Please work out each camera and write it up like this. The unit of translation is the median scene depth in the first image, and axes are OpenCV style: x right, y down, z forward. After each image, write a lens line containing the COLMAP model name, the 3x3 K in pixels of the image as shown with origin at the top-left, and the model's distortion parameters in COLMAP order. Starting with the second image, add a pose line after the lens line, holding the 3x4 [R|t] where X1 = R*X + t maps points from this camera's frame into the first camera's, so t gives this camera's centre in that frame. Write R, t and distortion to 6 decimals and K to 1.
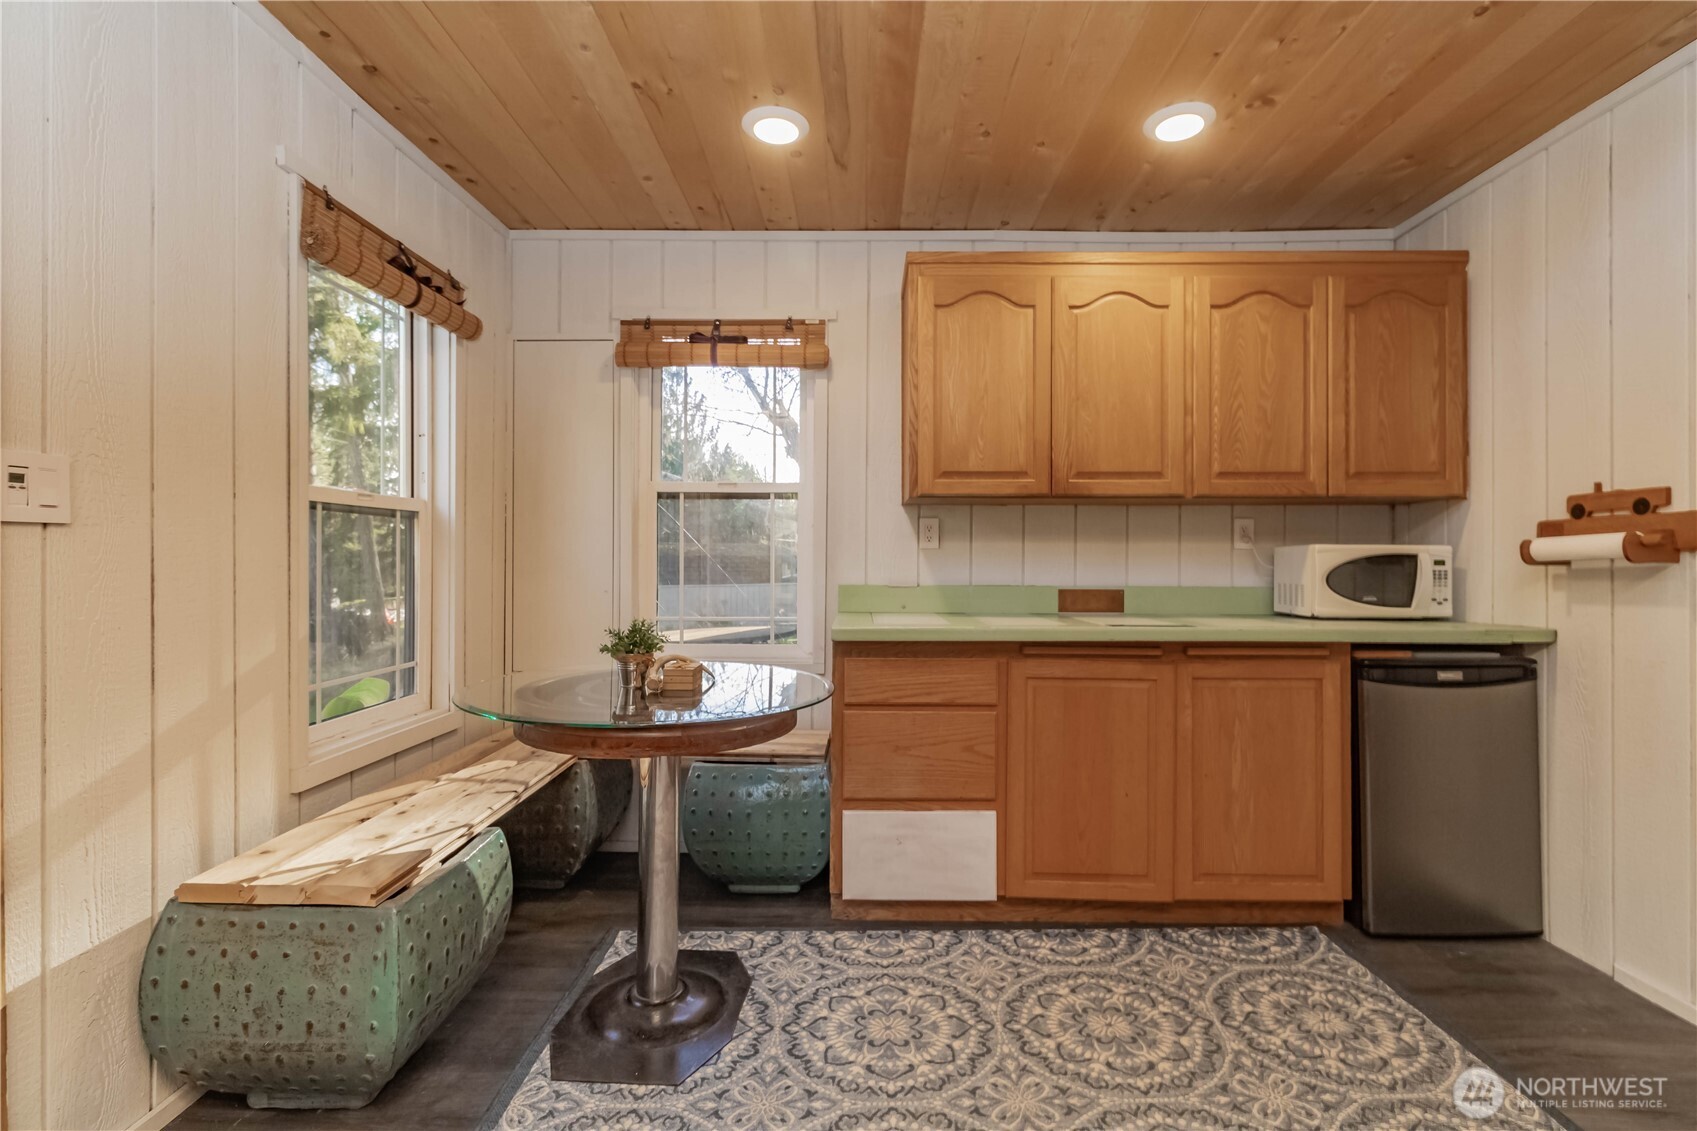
lens RADIAL K [[775.0, 0, 863.4], [0, 775.0, 556.4], [0, 0, 1]] dist [0.003862, 0.000498]
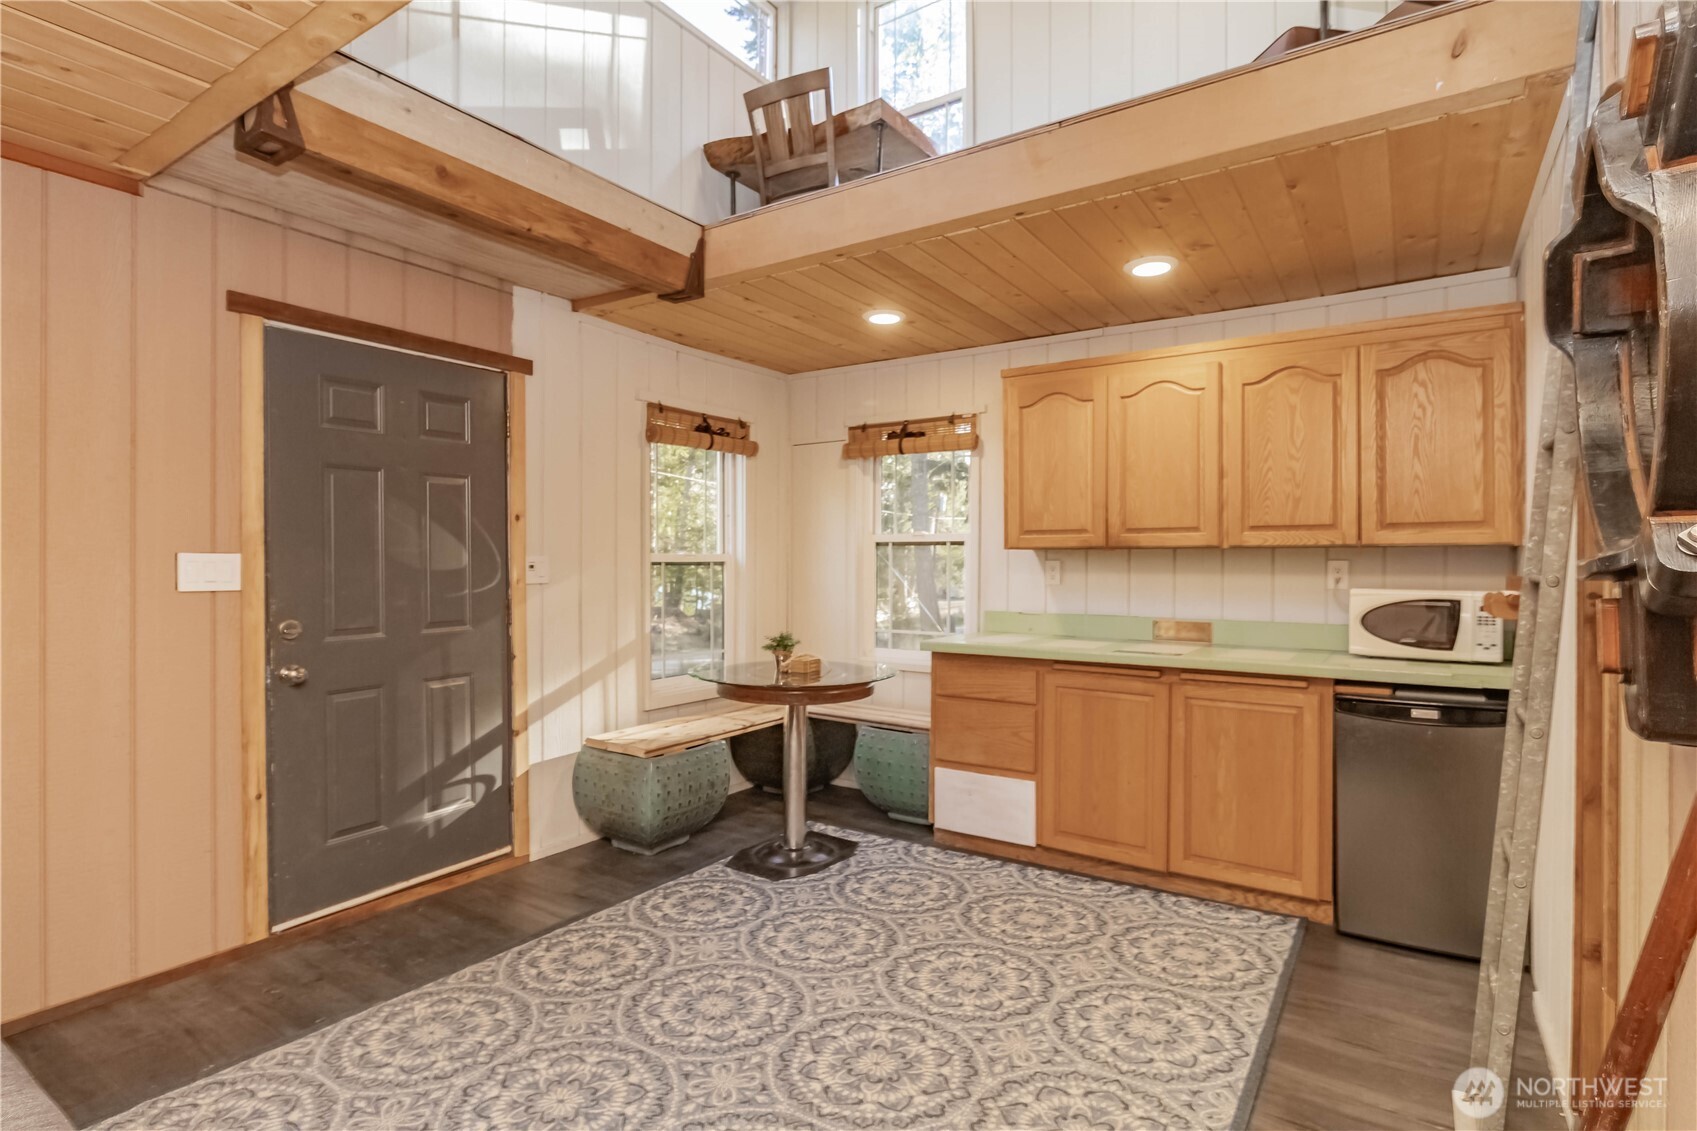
lens RADIAL K [[815.6, 0, 877.2], [0, 815.6, 564.5], [0, 0, 1]] dist [0.000194, -0.000133]
pose [[0.855653, 0.001144, -0.517549, 0.692443], [0.000811, 0.999993, 0.003550, -0.062627], [0.517549, -0.003457, 0.855646, -0.386713]]
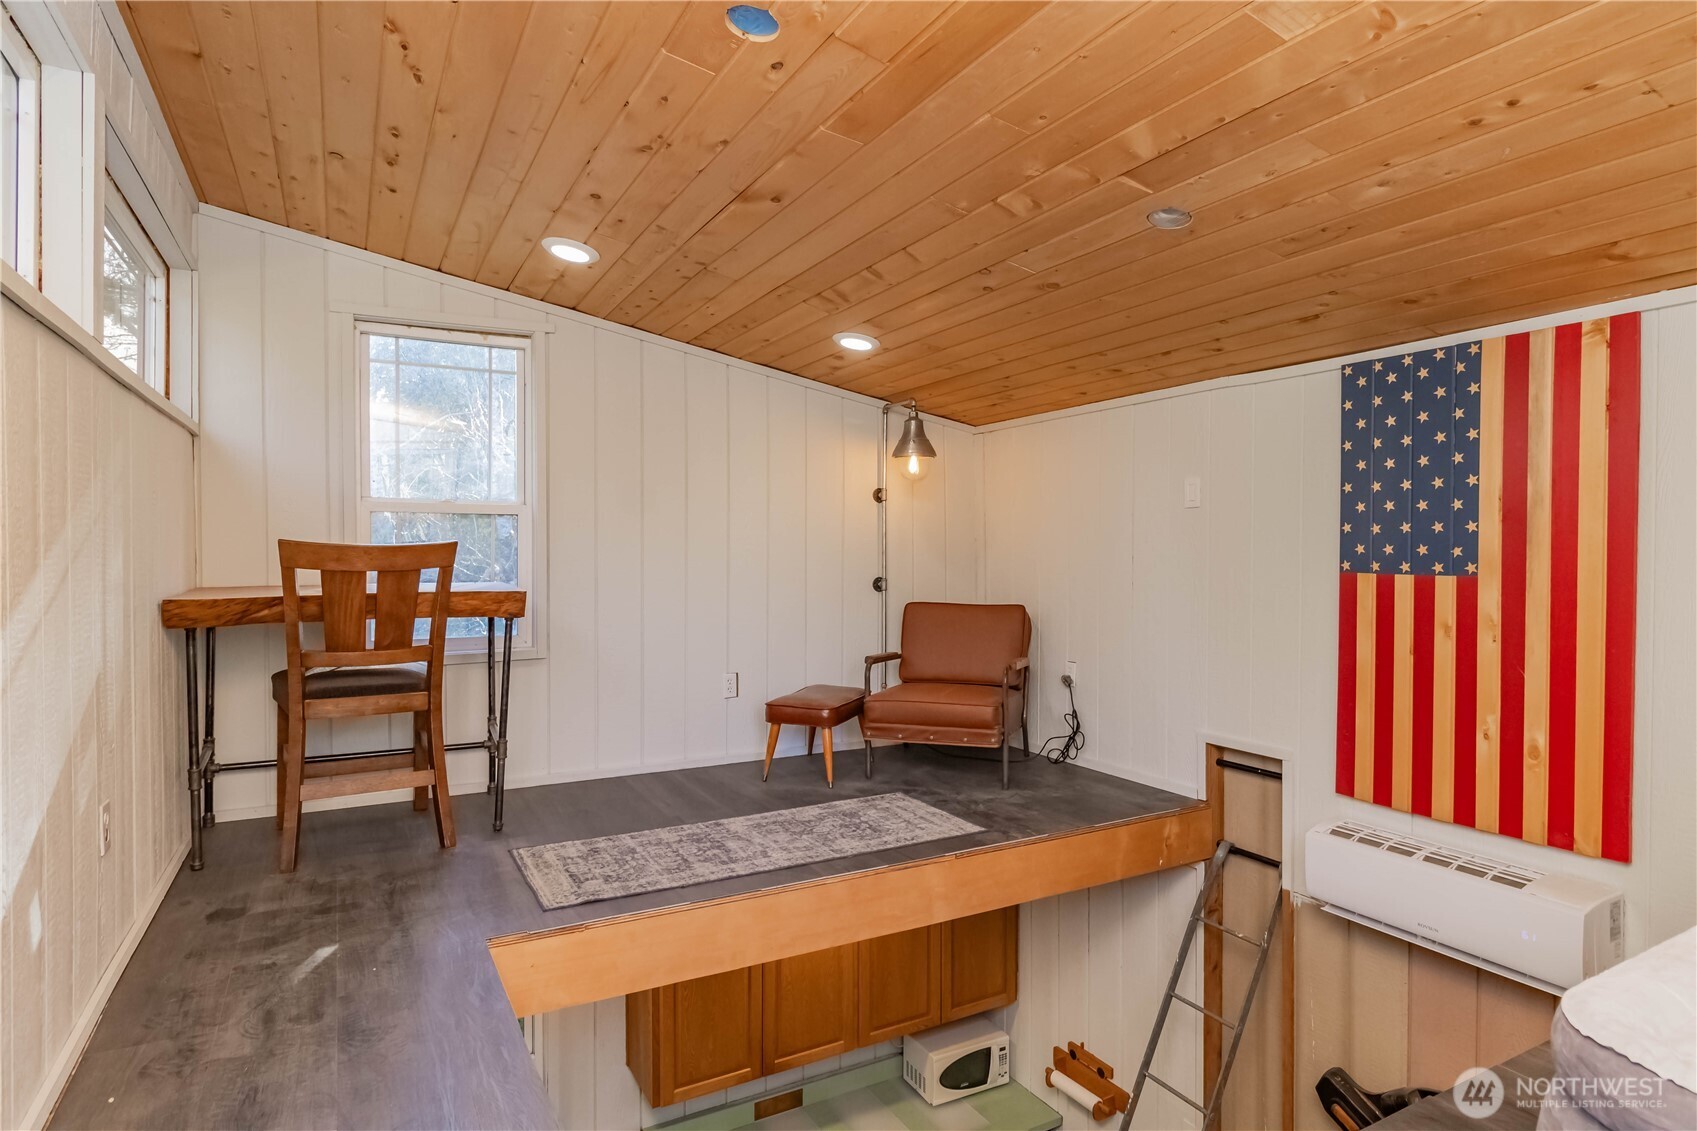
lens RADIAL K [[905.0, 0, 848.5], [0, 905.0, 565.5], [0, 0, 1]] dist [0.000828, 0.000219]
pose [[0.874260, -0.005733, 0.485425, -0.399273], [-0.001675, 0.999889, 0.014826, -1.067867], [-0.485456, -0.013775, 0.874153, -0.407841]]
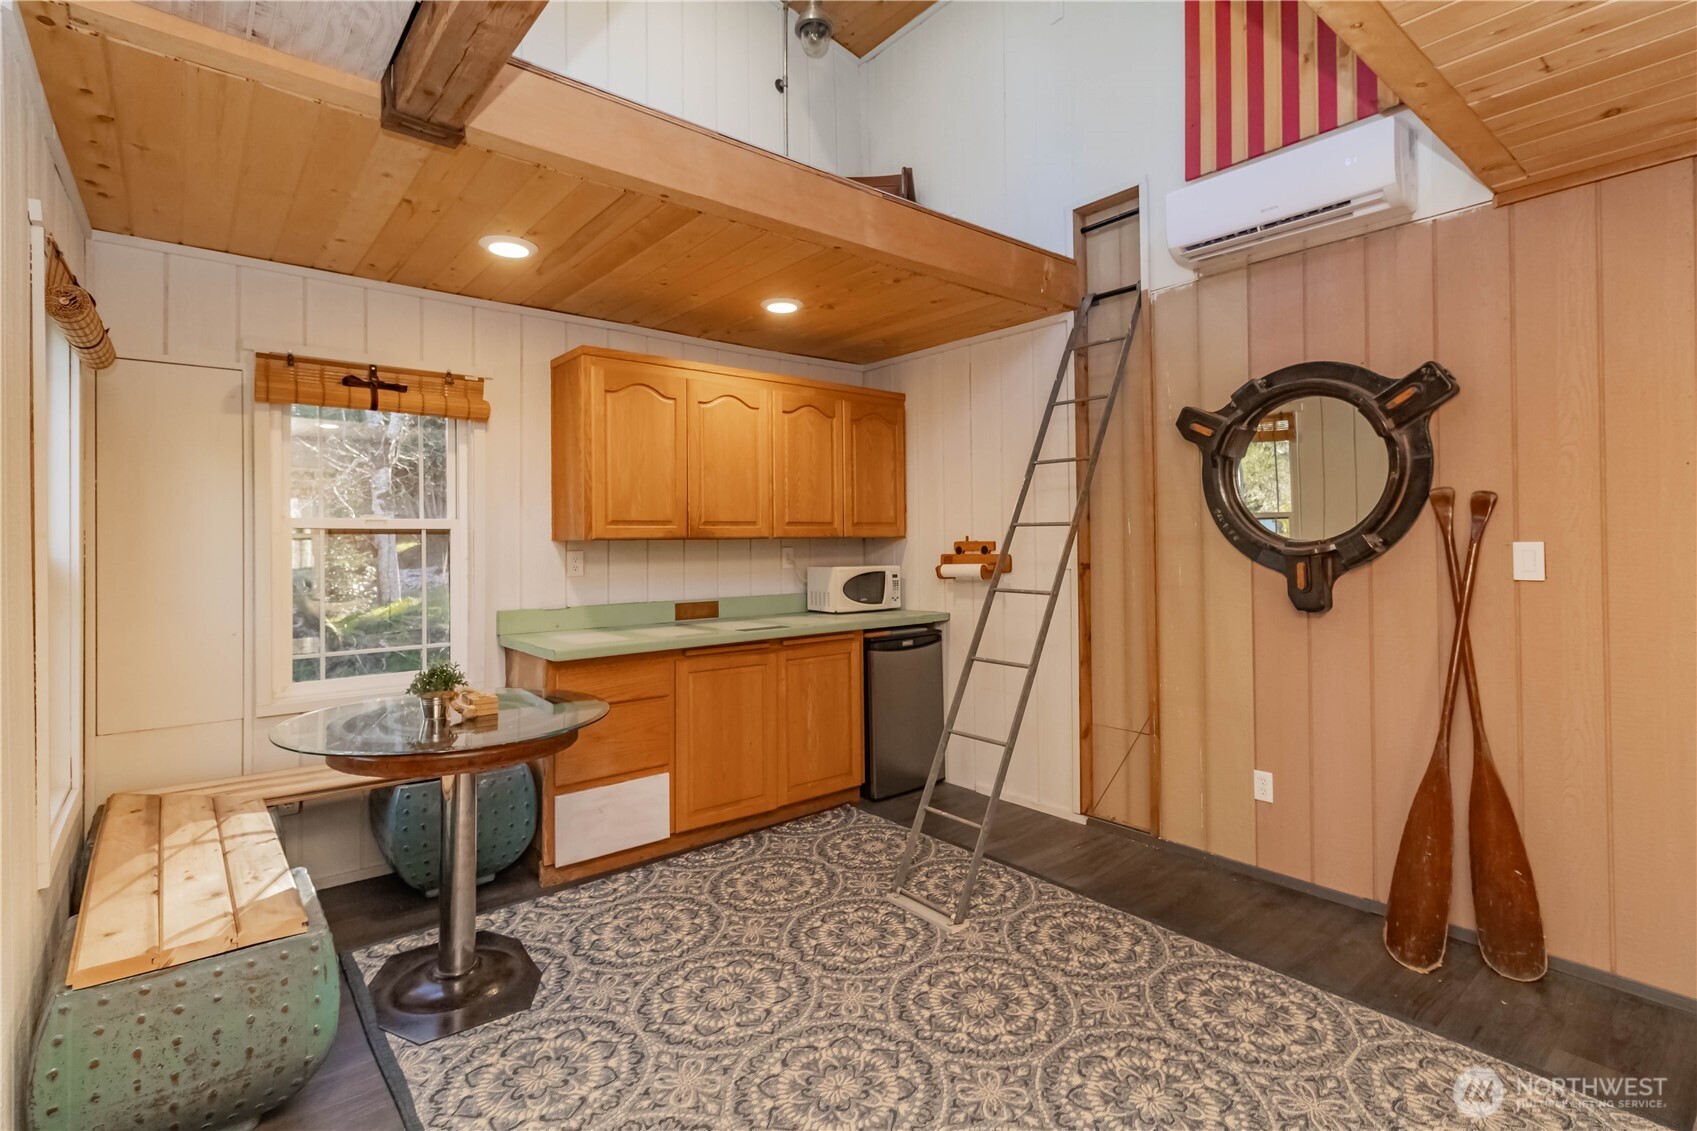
lens RADIAL K [[770.2, 0, 847.5], [0, 770.2, 536.4], [0, 0, 1]] dist [0.002026, 0.000393]
pose [[0.773992, -0.006067, 0.633167, -0.455376], [0.009145, 0.999957, -0.001597, -0.086793], [-0.633130, 0.007026, 0.774014, -0.266924]]
